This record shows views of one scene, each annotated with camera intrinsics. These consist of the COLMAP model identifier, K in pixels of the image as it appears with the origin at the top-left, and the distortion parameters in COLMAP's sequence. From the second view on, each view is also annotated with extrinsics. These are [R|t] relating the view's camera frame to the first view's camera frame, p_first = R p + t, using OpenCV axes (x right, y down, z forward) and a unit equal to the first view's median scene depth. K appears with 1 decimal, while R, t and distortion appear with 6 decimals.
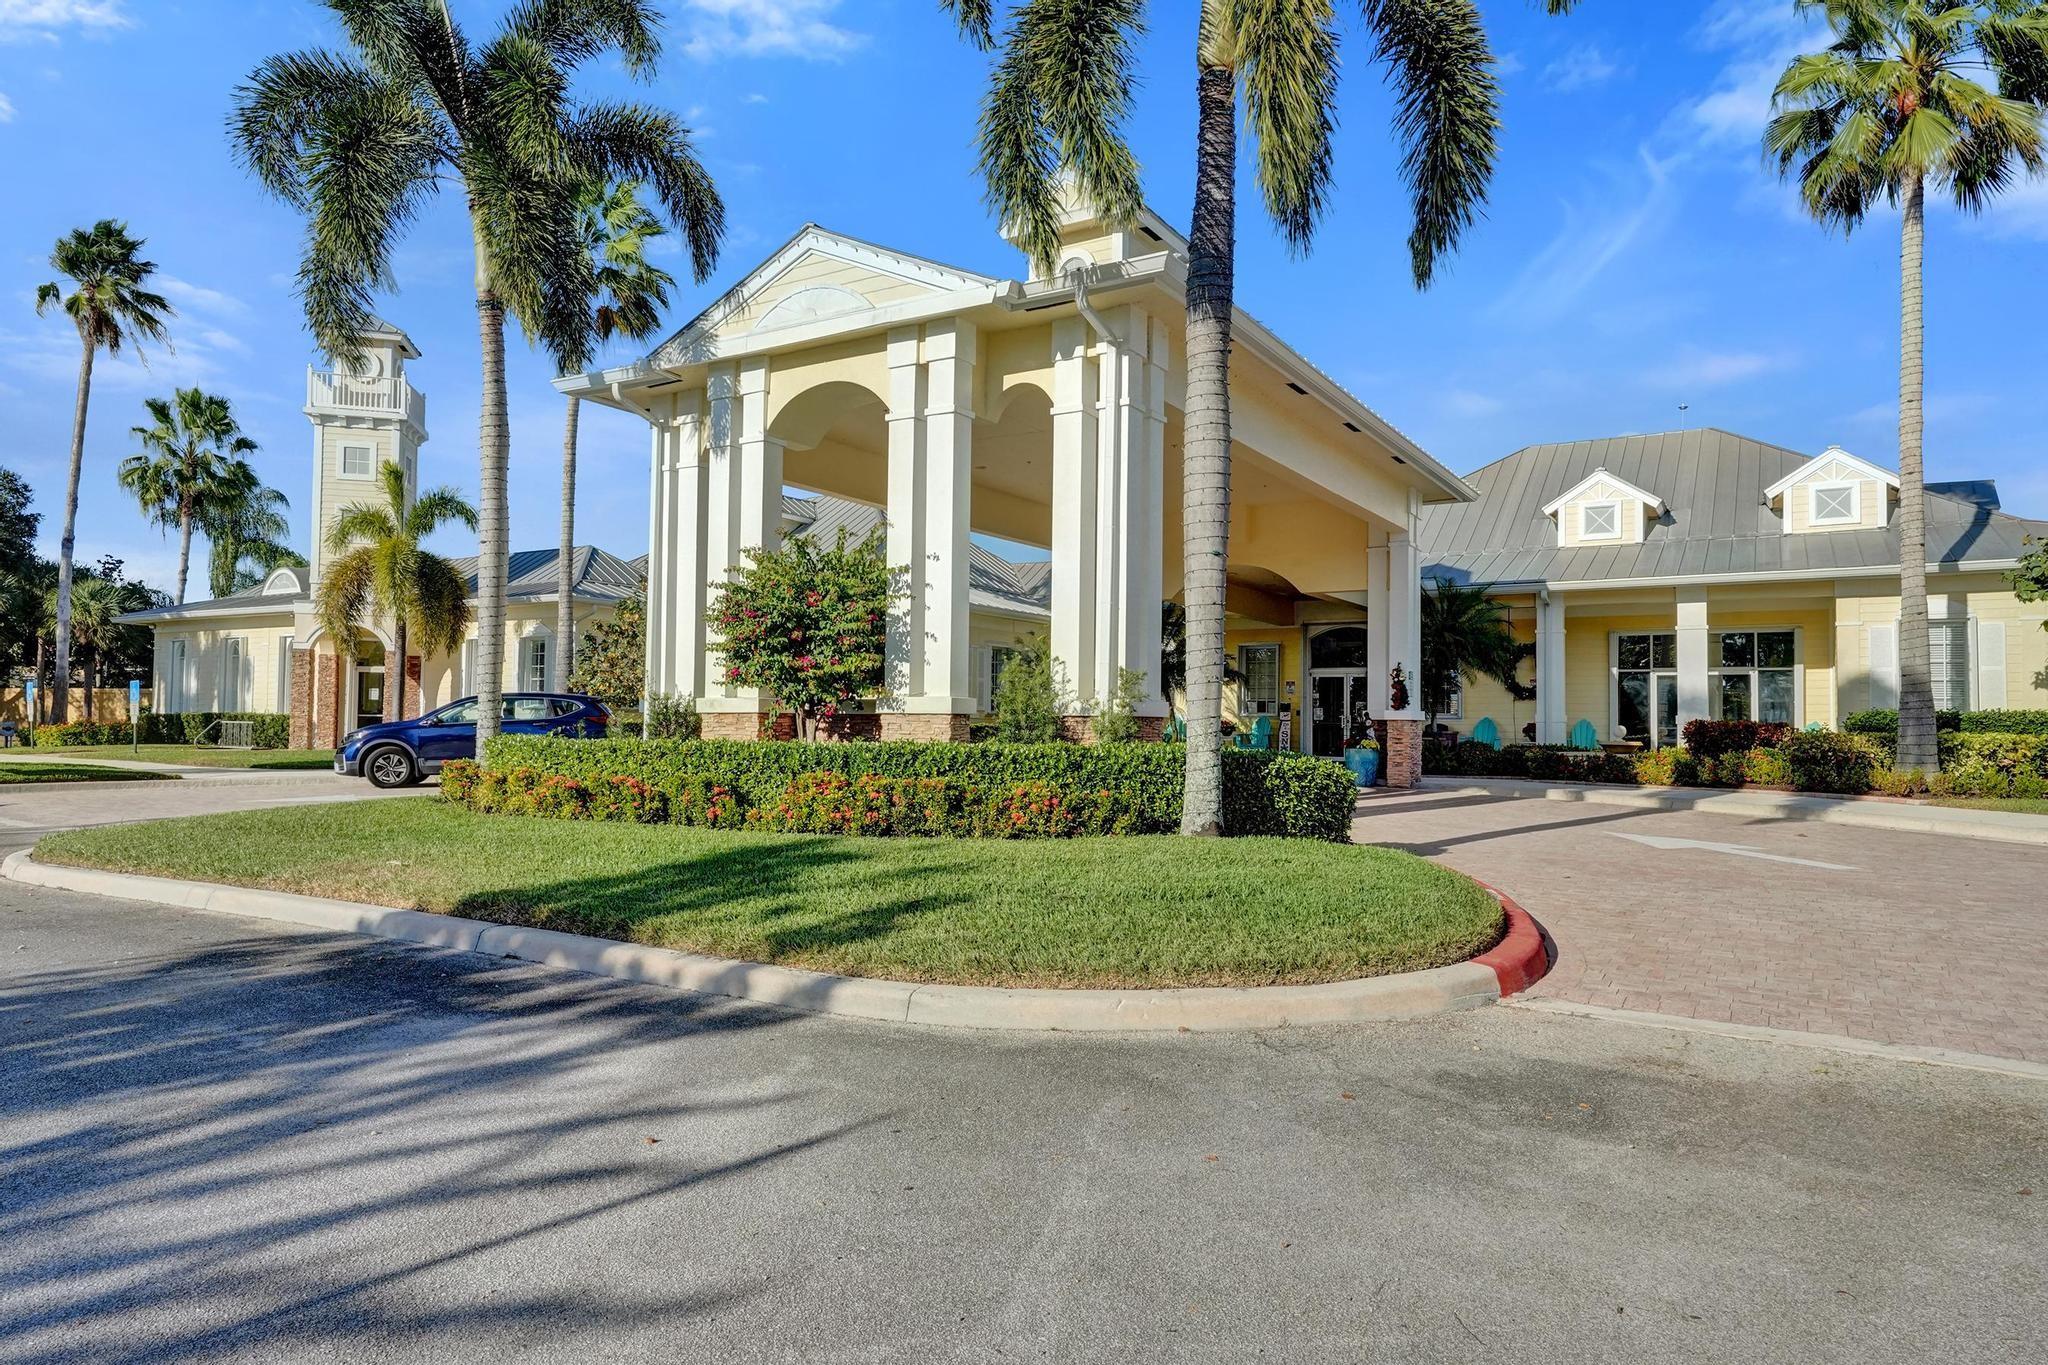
lens RADIAL K [[1248.0, 0, 1024.0], [0, 1248.0, 682.5], [0, 0, 1]] dist [0.028363, -0.000216]
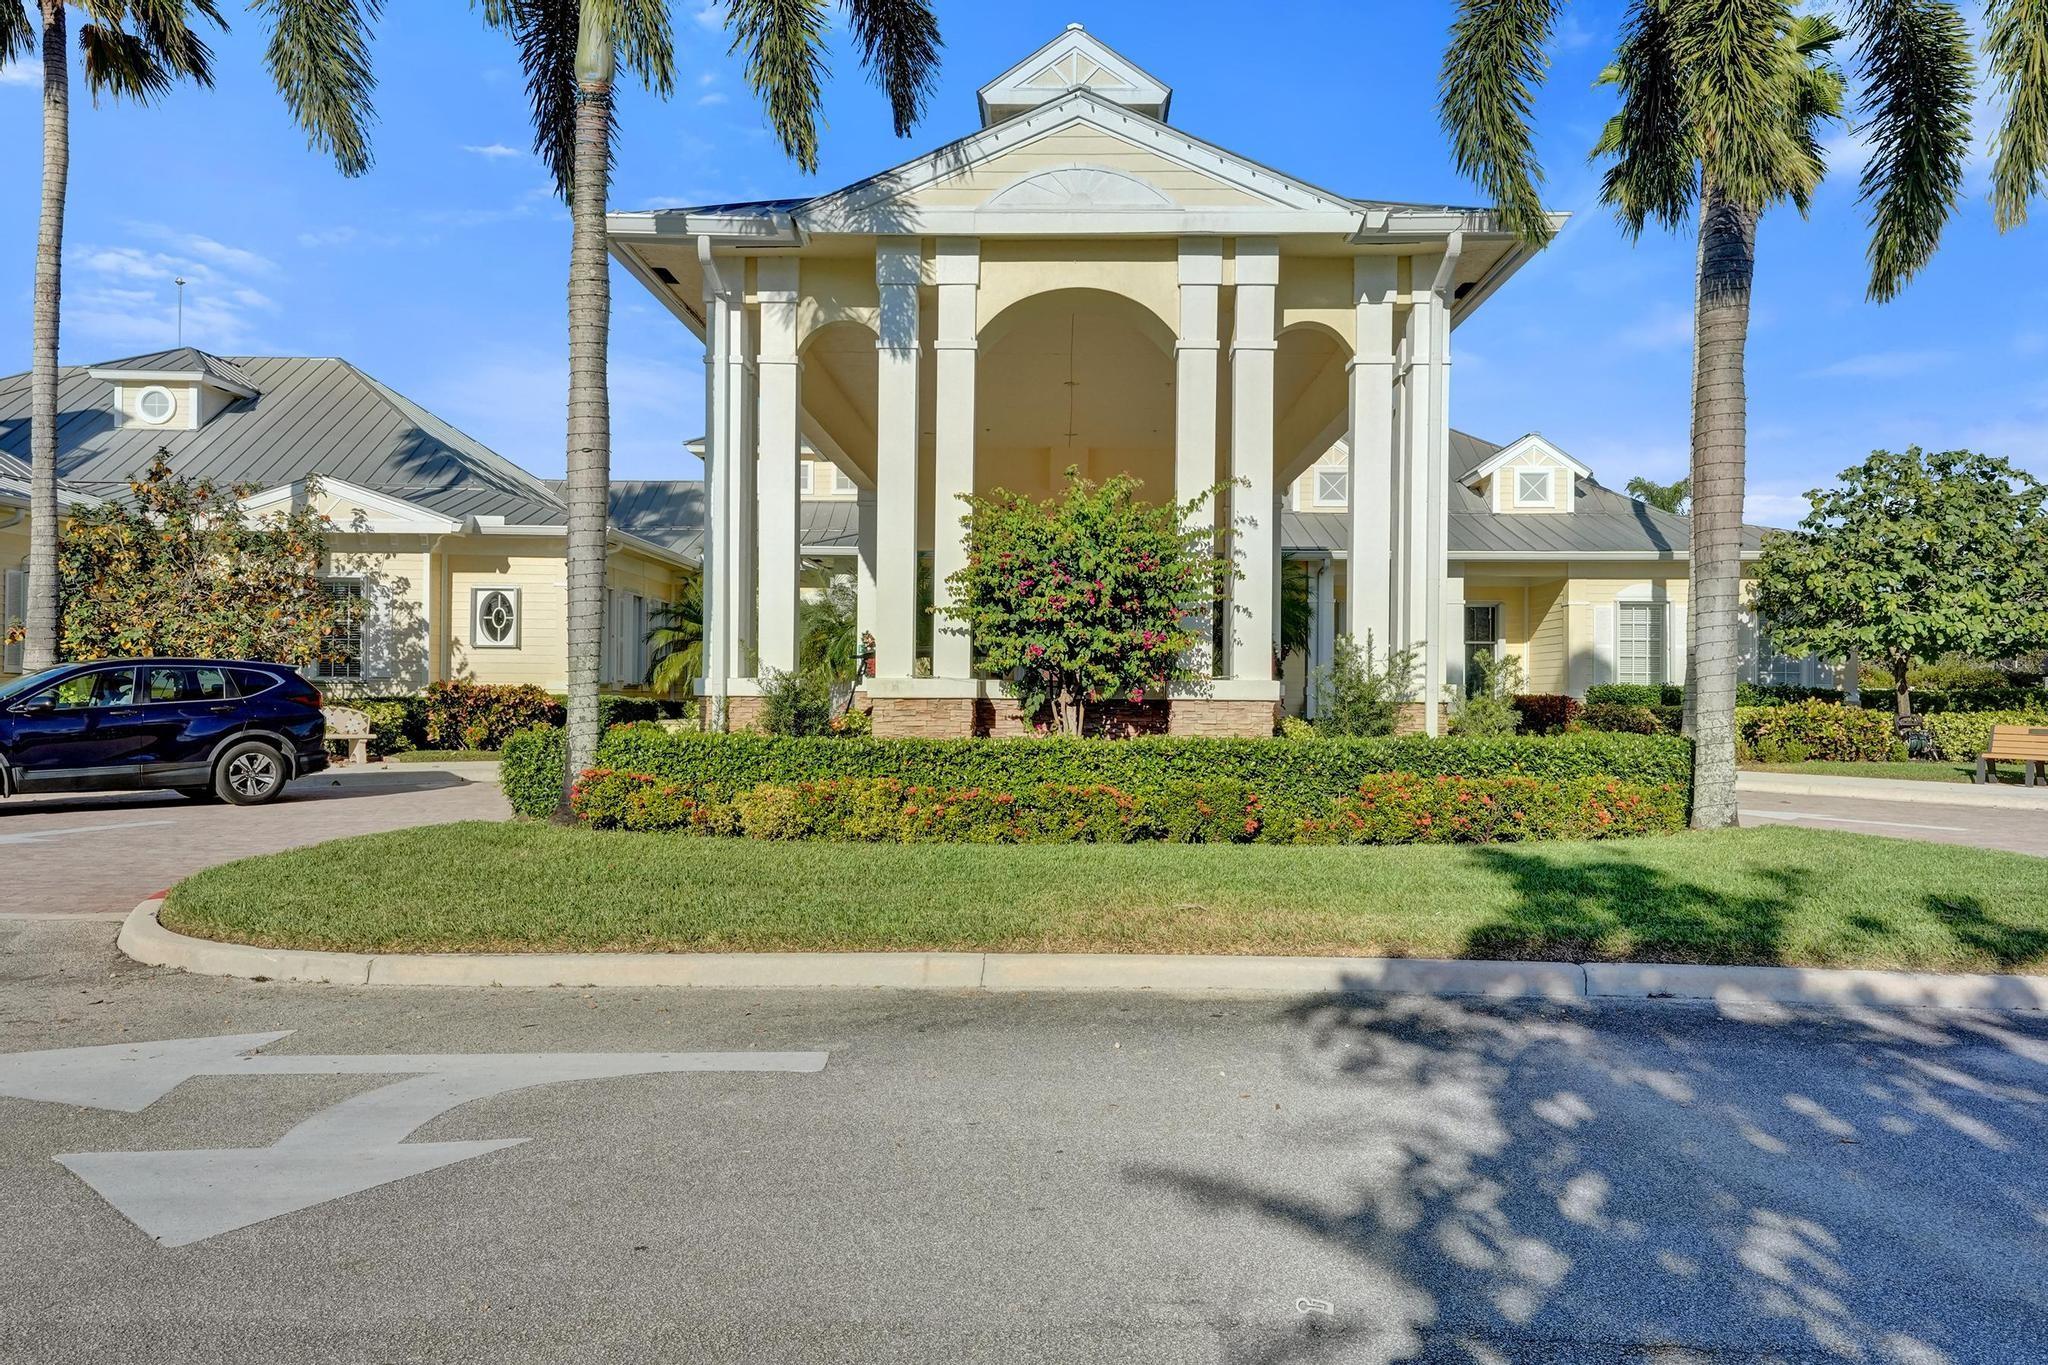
lens RADIAL K [[1562.1, 0, 1024.0], [0, 1562.1, 682.5], [0, 0, 1]] dist [0.082487, -0.000130]
pose [[0.855697, -0.001370, 0.517476, -0.737946], [-0.014847, 0.999520, 0.027196, -0.013769], [-0.517264, -0.030954, 0.855266, 0.152315]]
